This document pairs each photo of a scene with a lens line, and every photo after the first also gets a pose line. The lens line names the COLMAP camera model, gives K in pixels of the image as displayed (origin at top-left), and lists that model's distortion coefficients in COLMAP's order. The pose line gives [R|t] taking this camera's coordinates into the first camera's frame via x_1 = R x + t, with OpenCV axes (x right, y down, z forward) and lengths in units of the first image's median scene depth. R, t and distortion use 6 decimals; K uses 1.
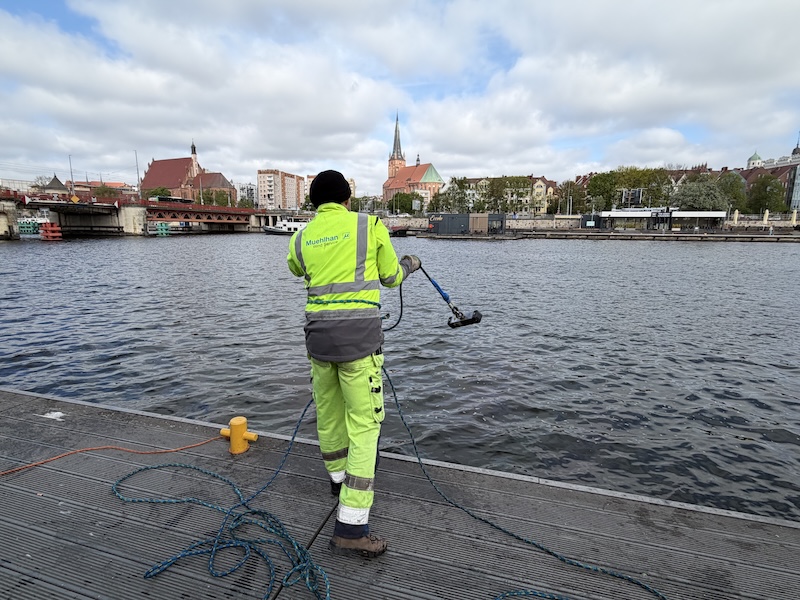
lens RADIAL K [[419.7, 0, 395.6], [0, 419.7, 299.3], [0, 0, 1]] dist [-0.003616, 0.000935]
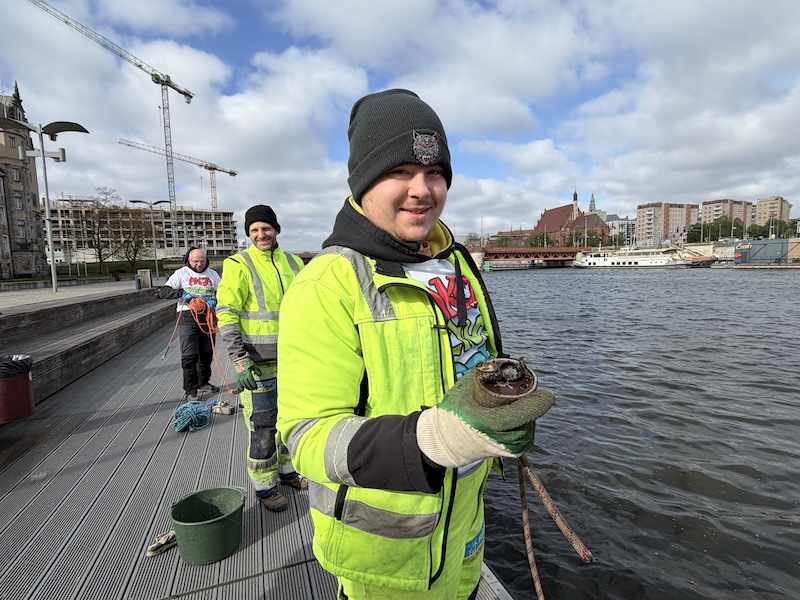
lens RADIAL K [[405.3, 0, 389.5], [0, 405.3, 297.6], [0, 0, 1]] dist [0.004927, -0.002994]
pose [[0.575251, 0.037487, -0.817117, 0.317196], [-0.106257, 0.993910, -0.029207, 0.015304], [0.811046, 0.103626, 0.575731, -0.074046]]
